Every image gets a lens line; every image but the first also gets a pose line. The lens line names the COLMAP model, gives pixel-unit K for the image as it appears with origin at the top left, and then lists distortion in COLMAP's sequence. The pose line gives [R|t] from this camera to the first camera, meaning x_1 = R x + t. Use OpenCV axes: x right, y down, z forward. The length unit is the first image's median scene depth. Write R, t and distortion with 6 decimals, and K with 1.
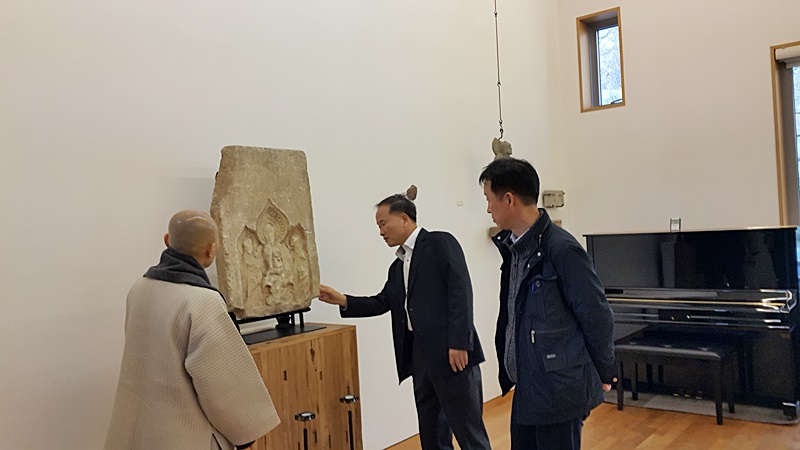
lens RADIAL K [[645.3, 0, 396.5], [0, 645.3, 219.4], [0, 0, 1]] dist [0.161066, -0.332246]
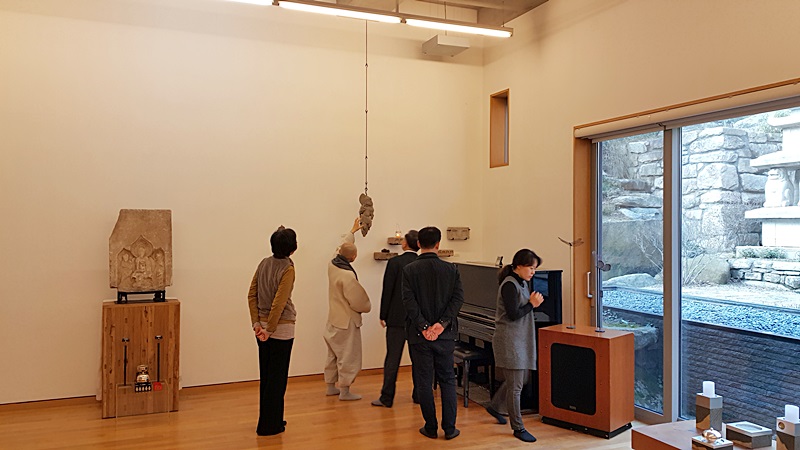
lens RADIAL K [[645.3, 0, 396.5], [0, 645.3, 219.4], [0, 0, 1]] dist [0.161066, -0.332246]
pose [[0.888566, 0.056780, -0.455222, 1.400593], [-0.050764, 0.998387, 0.025441, -0.167842], [0.455932, 0.000503, 0.890015, -0.445391]]
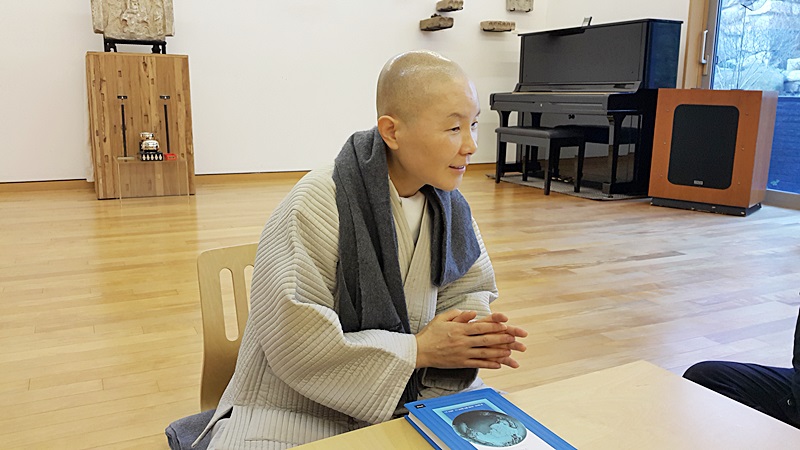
lens RADIAL K [[645.3, 0, 396.5], [0, 645.3, 219.4], [0, 0, 1]] dist [0.161066, -0.332246]
pose [[0.910431, 0.147934, -0.386304, 1.008688], [-0.063580, 0.972813, 0.222692, 0.165757], [0.408745, -0.178185, 0.895085, -0.205403]]
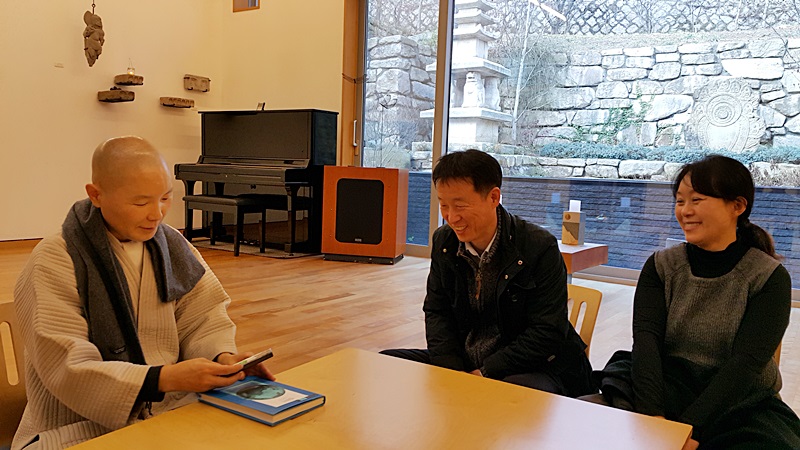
lens RADIAL K [[644.4, 0, 400.0], [0, 644.4, 225.0], [0, 0, 1]] dist [0.082032, -0.139905]
pose [[0.991592, 0.086327, 0.096399, 0.981677], [-0.094968, 0.991496, 0.088974, 0.155720], [-0.087898, -0.097381, 0.991358, -0.397440]]
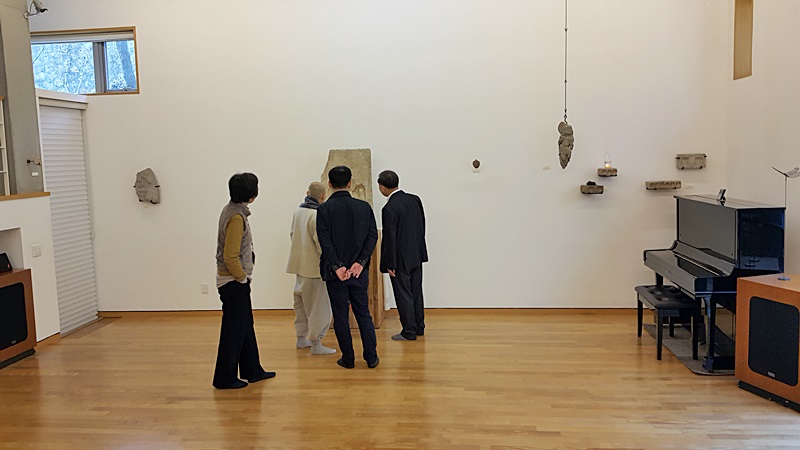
lens RADIAL K [[649.2, 0, 399.9], [0, 649.2, 210.5], [0, 0, 1]] dist [0.127945, -0.238519]
pose [[0.556039, 0.109711, -0.823884, 1.752944], [0.004933, 0.990797, 0.135268, -0.200351], [0.831142, -0.079278, 0.550380, -0.104406]]
